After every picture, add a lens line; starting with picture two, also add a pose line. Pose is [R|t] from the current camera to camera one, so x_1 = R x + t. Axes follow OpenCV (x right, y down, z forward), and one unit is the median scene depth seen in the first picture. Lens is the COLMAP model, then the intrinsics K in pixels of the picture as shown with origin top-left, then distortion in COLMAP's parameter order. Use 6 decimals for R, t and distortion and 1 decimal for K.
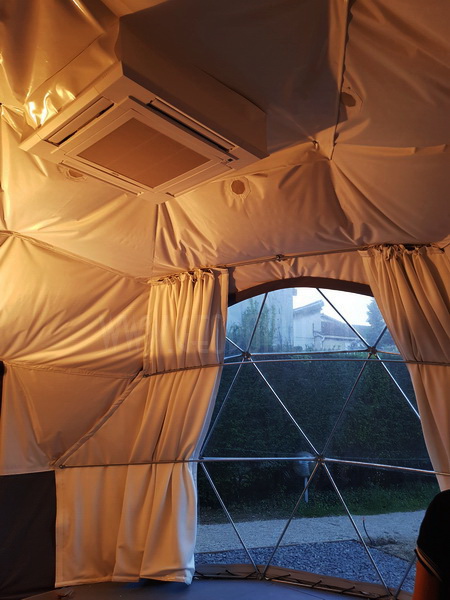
lens RADIAL K [[466.6, 0, 235.4], [0, 466.6, 291.1], [0, 0, 1]] dist [0.030958, -0.076279]
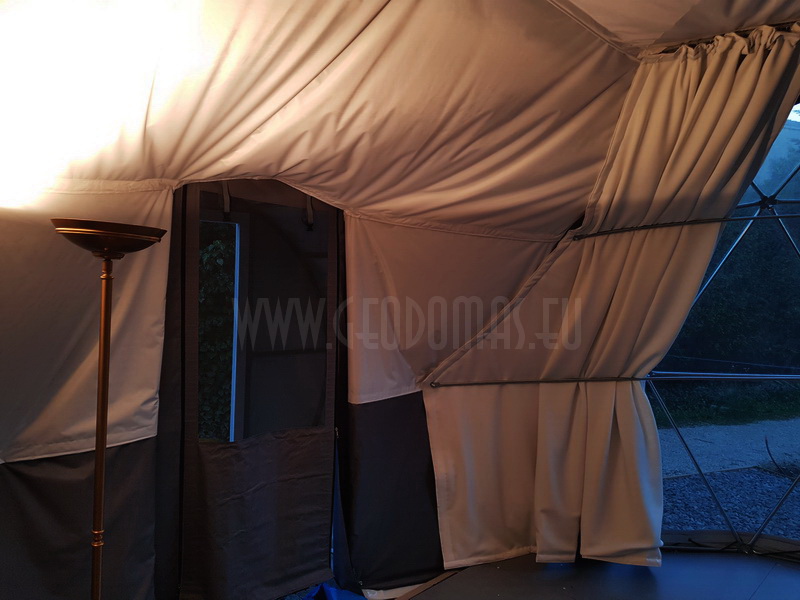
lens RADIAL K [[622.2, 0, 398.2], [0, 622.2, 285.8], [0, 0, 1]] dist [0.030958, -0.076279]
pose [[0.999396, 0.012389, -0.032464, -0.411992], [-0.002952, 0.961178, 0.275914, 0.033452], [0.034622, -0.275652, 0.960634, 0.278291]]
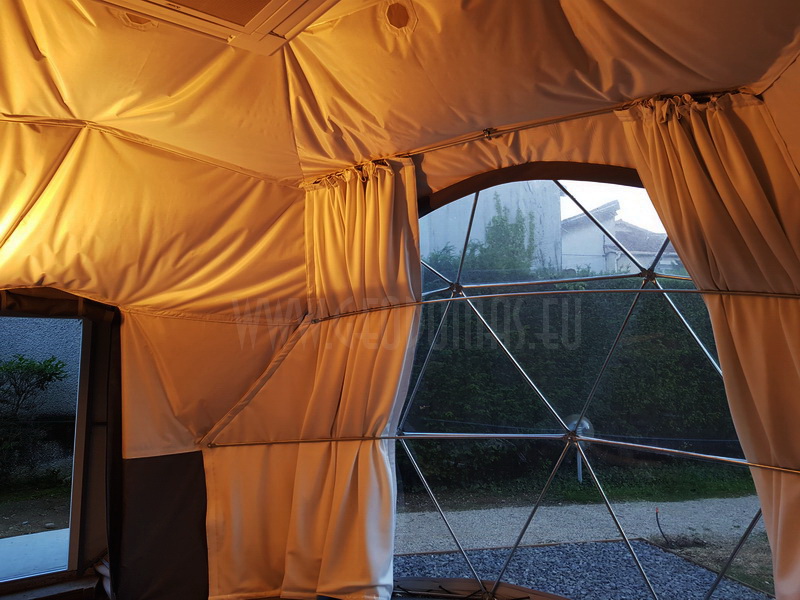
lens RADIAL K [[622.2, 0, 402.0], [0, 622.2, 279.4], [0, 0, 1]] dist [0.030958, -0.076279]
pose [[0.987664, -0.033480, -0.152966, 0.089100], [0.052803, 0.990868, 0.124062, 0.010767], [0.147415, -0.130609, 0.980413, 0.121076]]
